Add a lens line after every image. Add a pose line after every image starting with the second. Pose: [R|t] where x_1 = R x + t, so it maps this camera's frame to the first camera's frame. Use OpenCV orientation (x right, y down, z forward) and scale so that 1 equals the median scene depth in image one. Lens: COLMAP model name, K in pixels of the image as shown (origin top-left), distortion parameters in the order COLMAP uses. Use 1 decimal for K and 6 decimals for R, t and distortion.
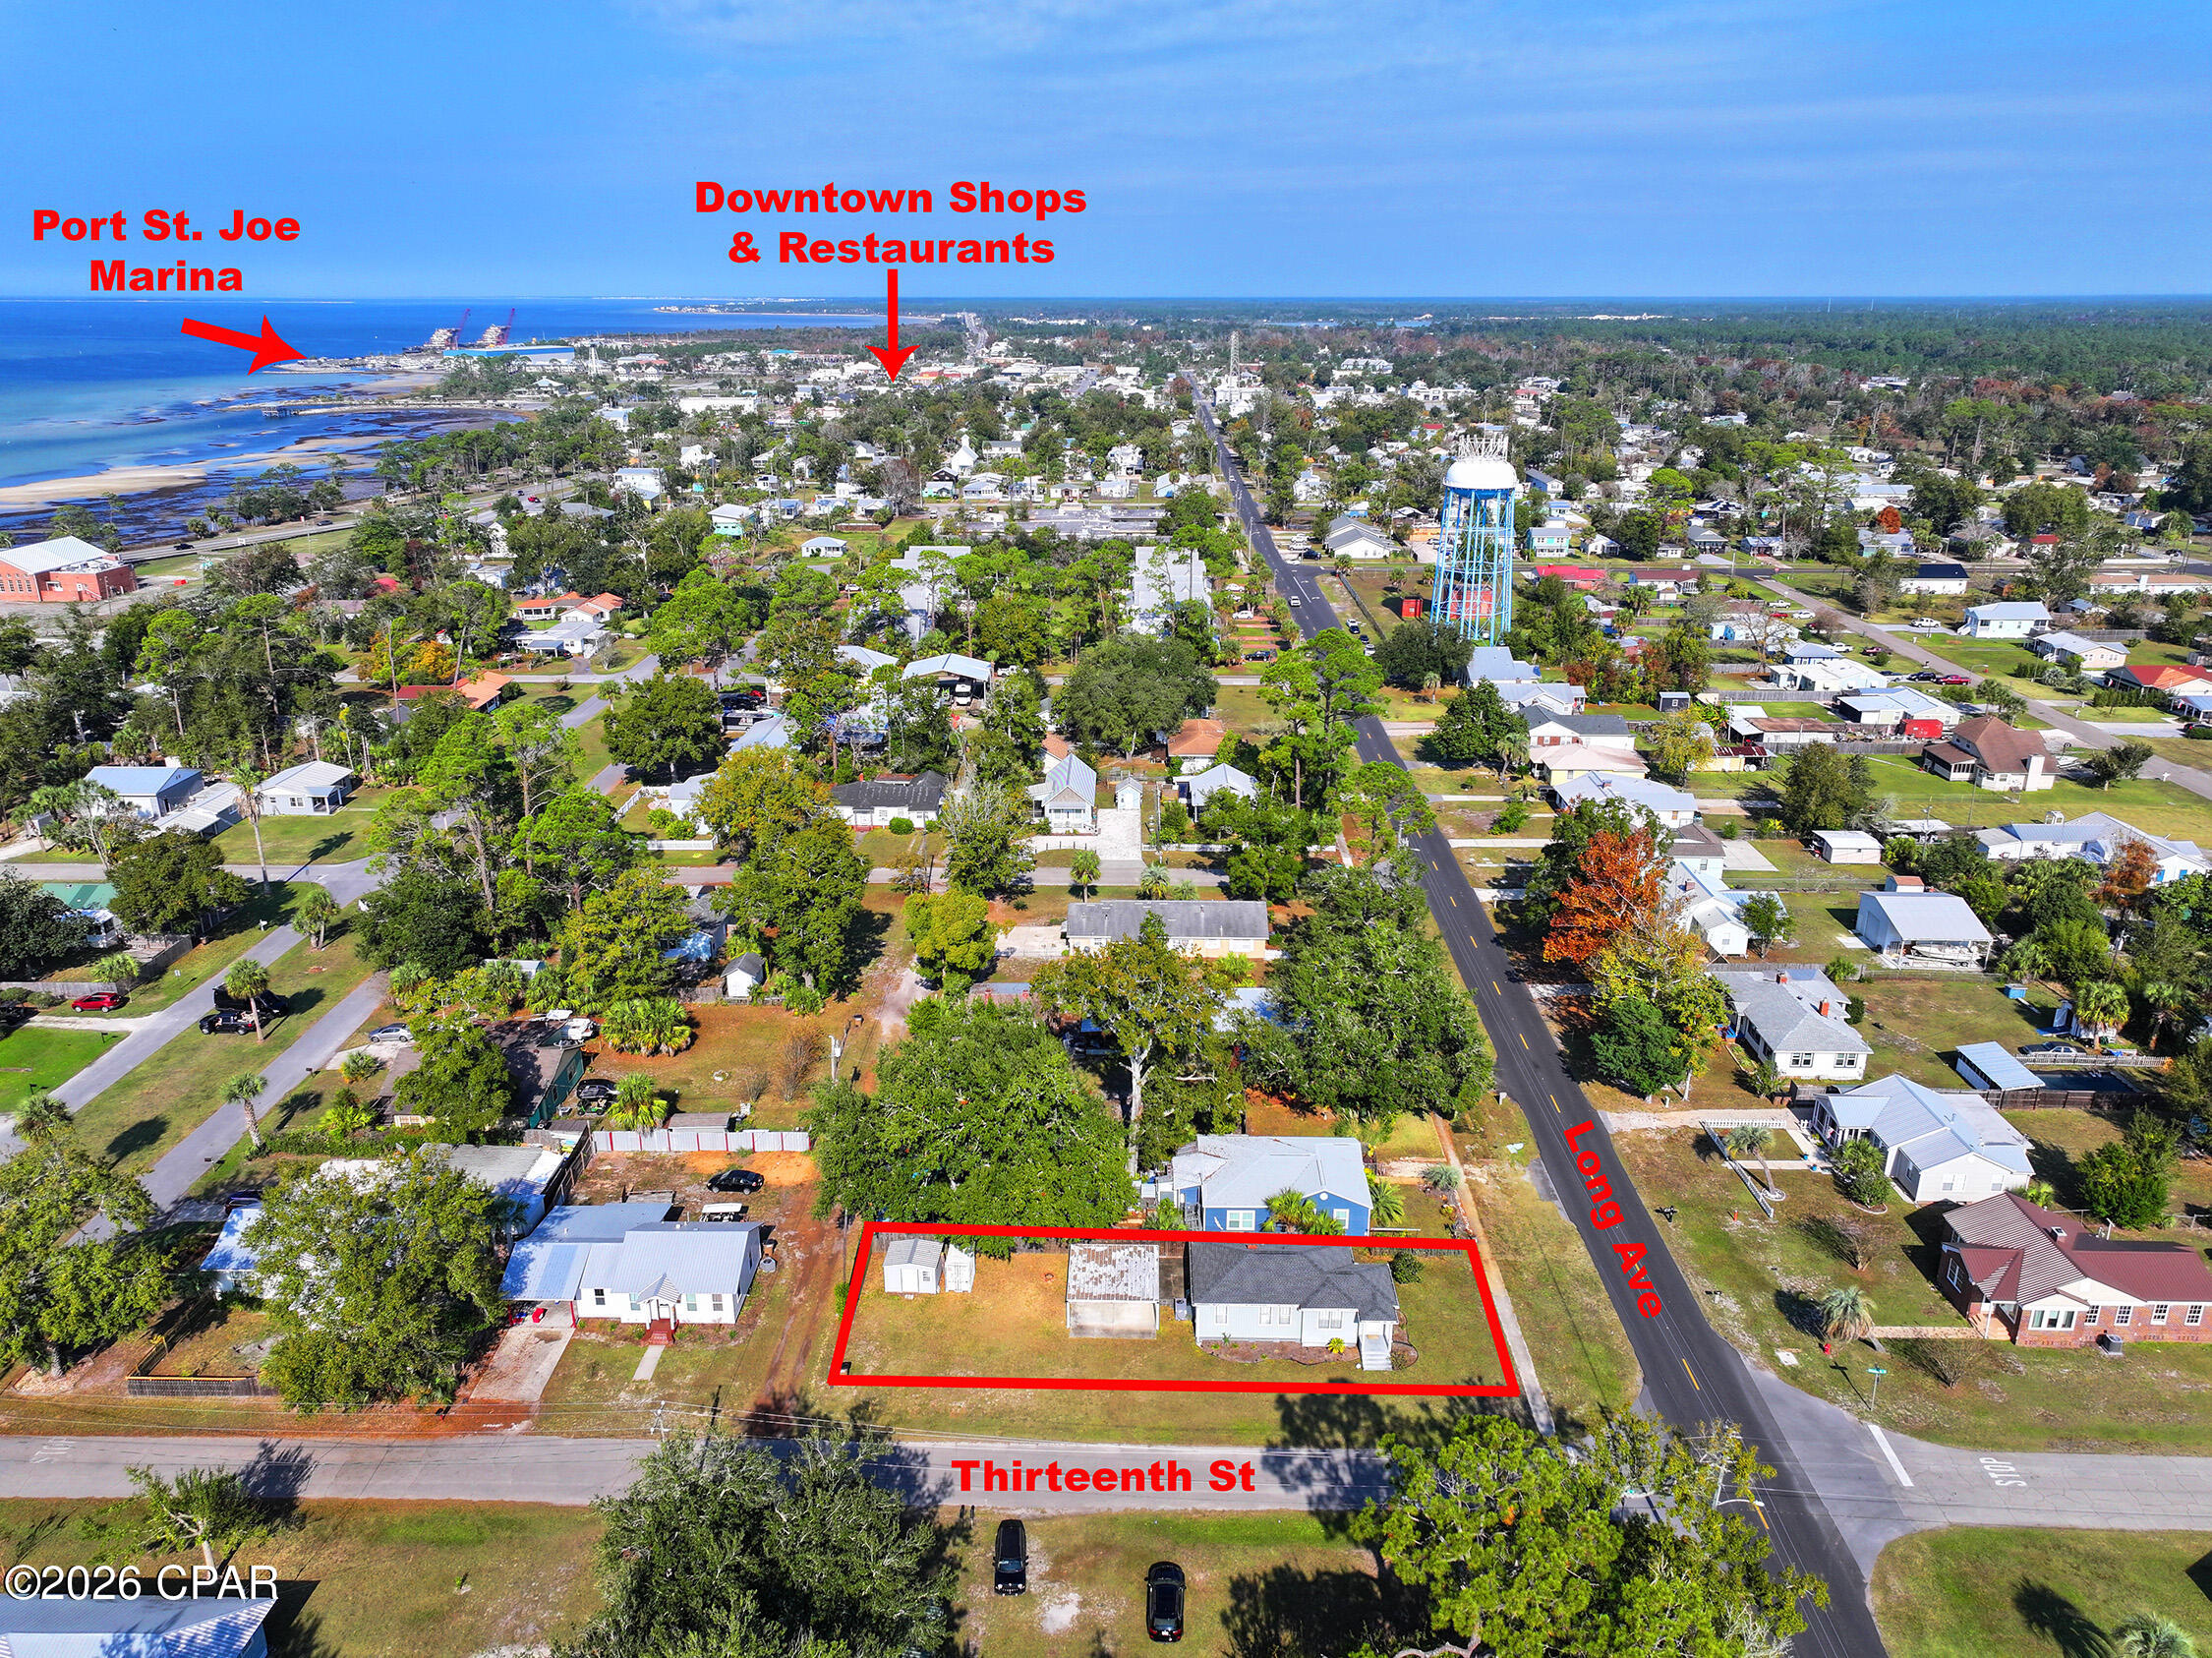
lens RADIAL K [[1553.4, 0, 1112.5], [0, 1553.4, 827.1], [0, 0, 1]] dist [-0.002475, -0.002740]
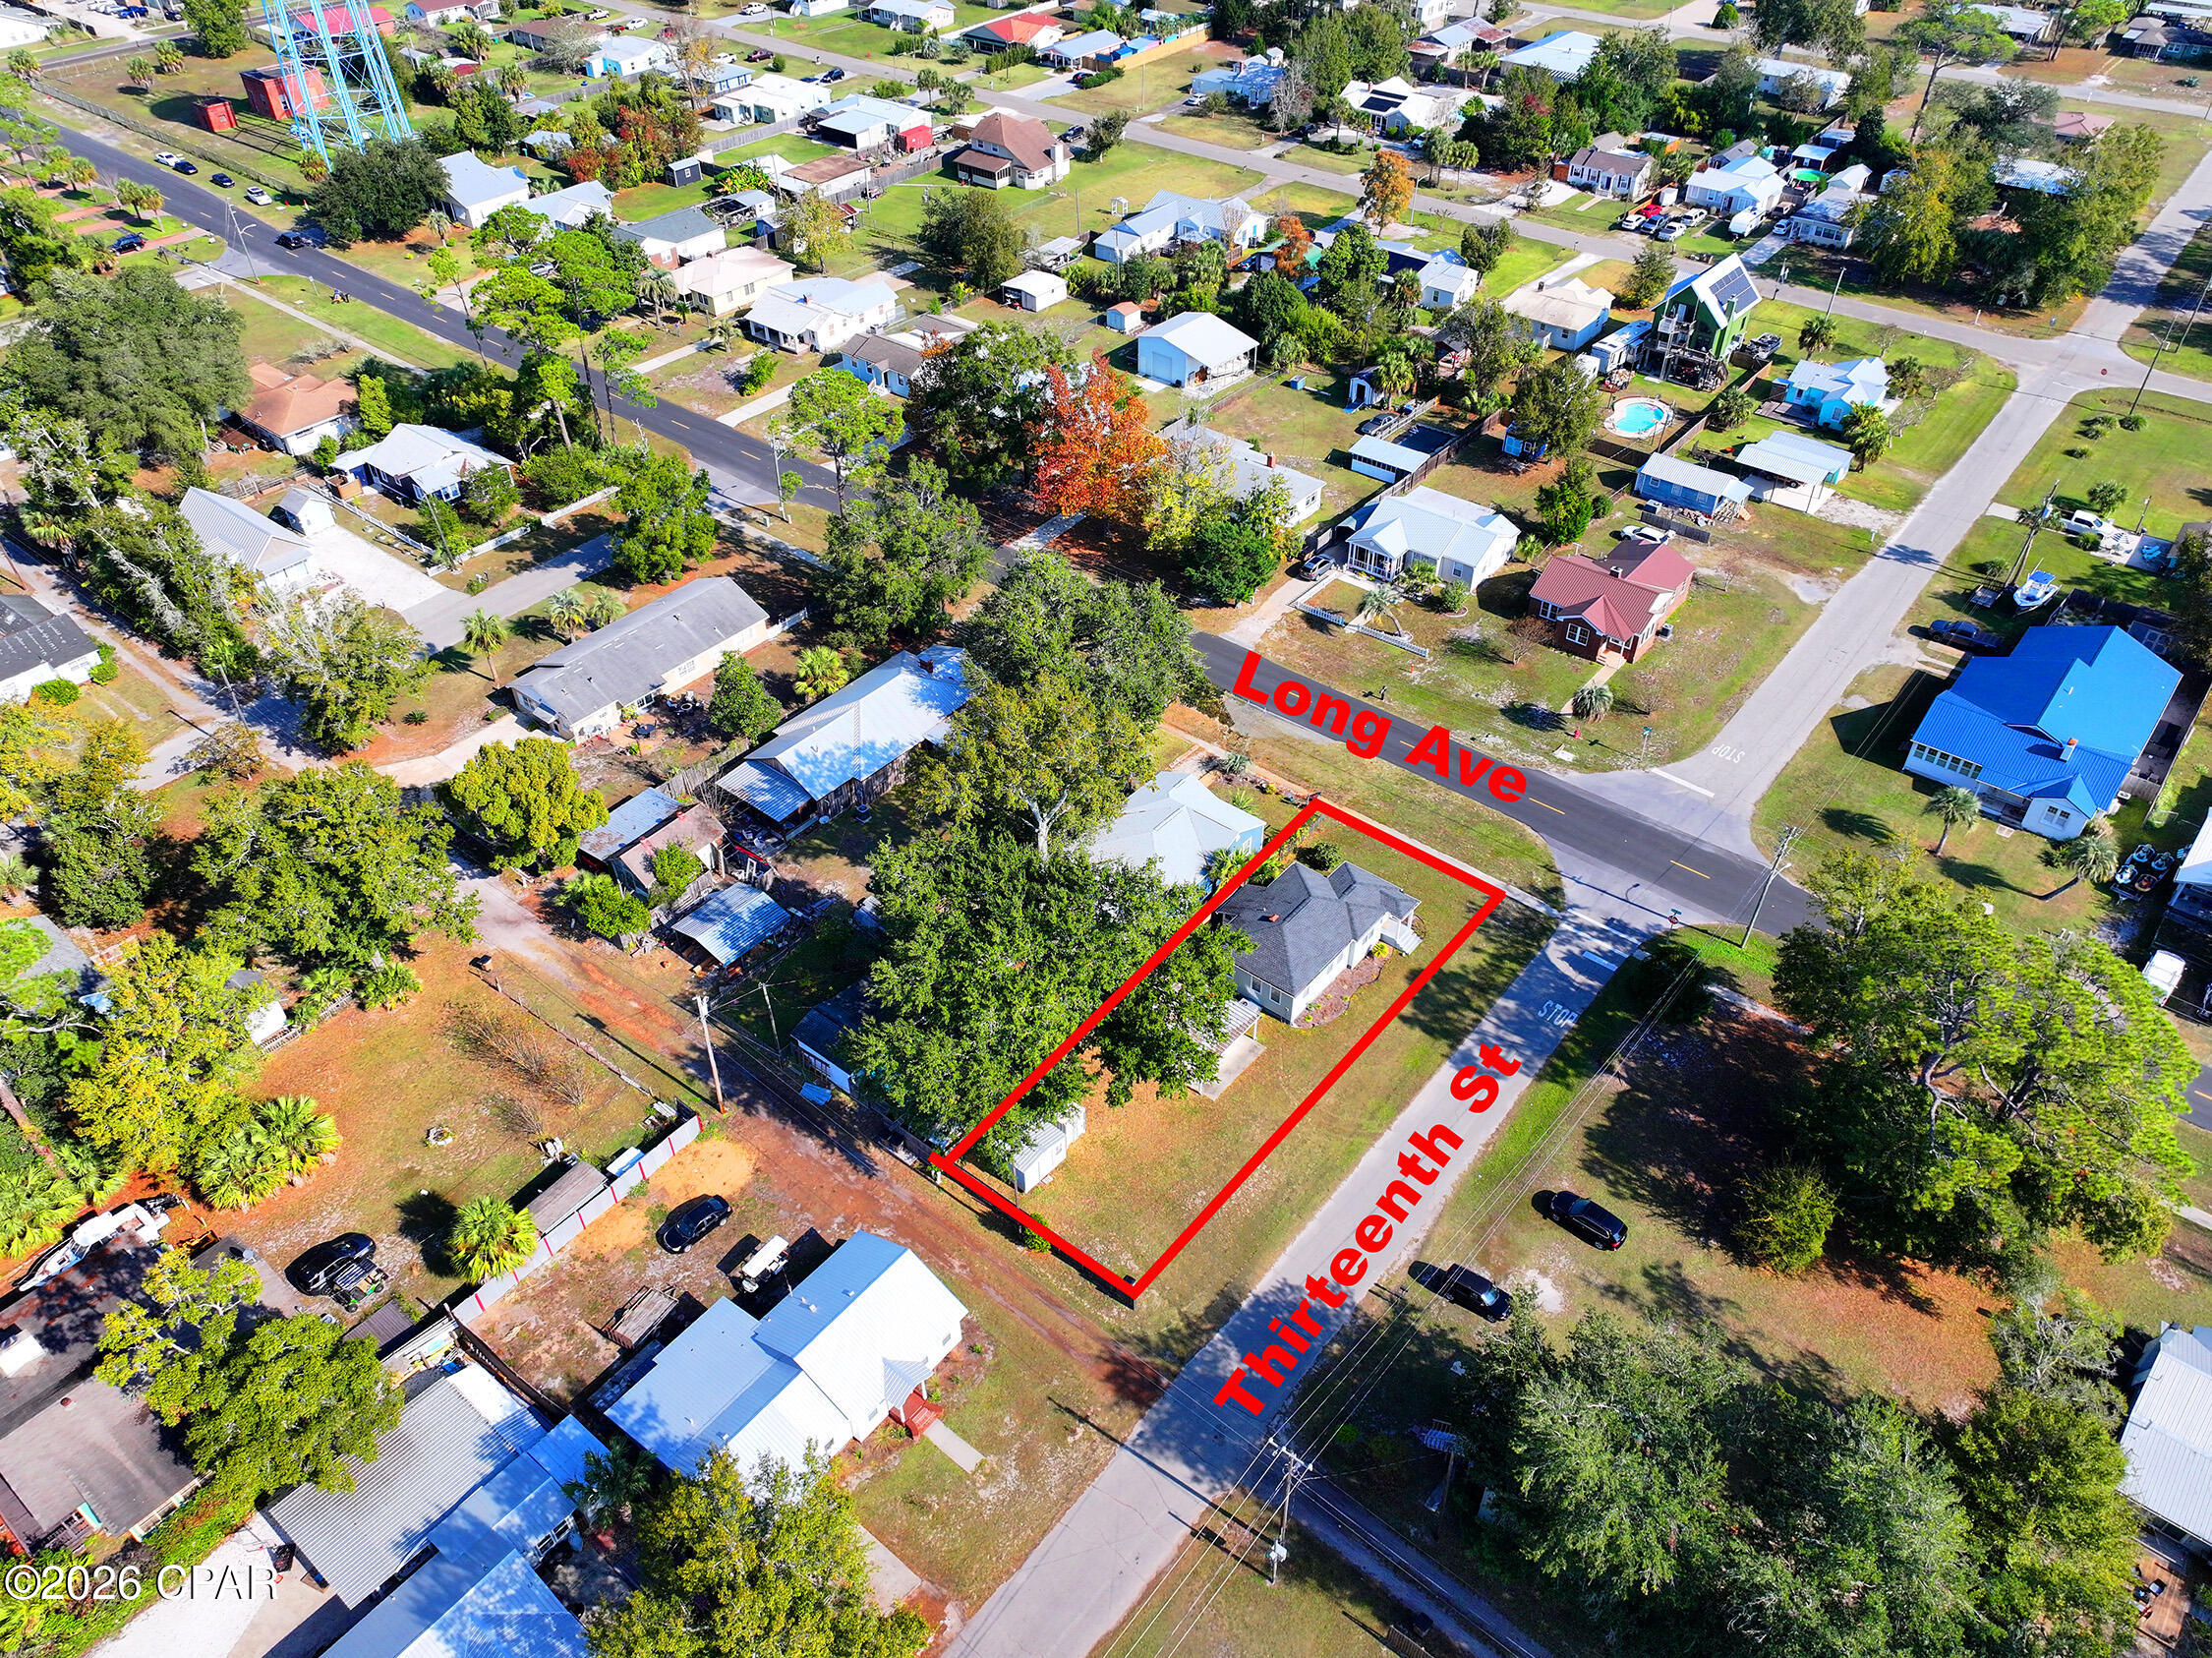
lens RADIAL K [[1553.4, 0, 1107.5], [0, 1553.4, 836.8], [0, 0, 1]] dist [-0.002475, -0.002740]
pose [[0.614129, -0.515507, 0.597577, -0.375706], [0.258609, 0.846831, 0.464756, -0.182815], [-0.745631, -0.130882, 0.653379, 0.299399]]
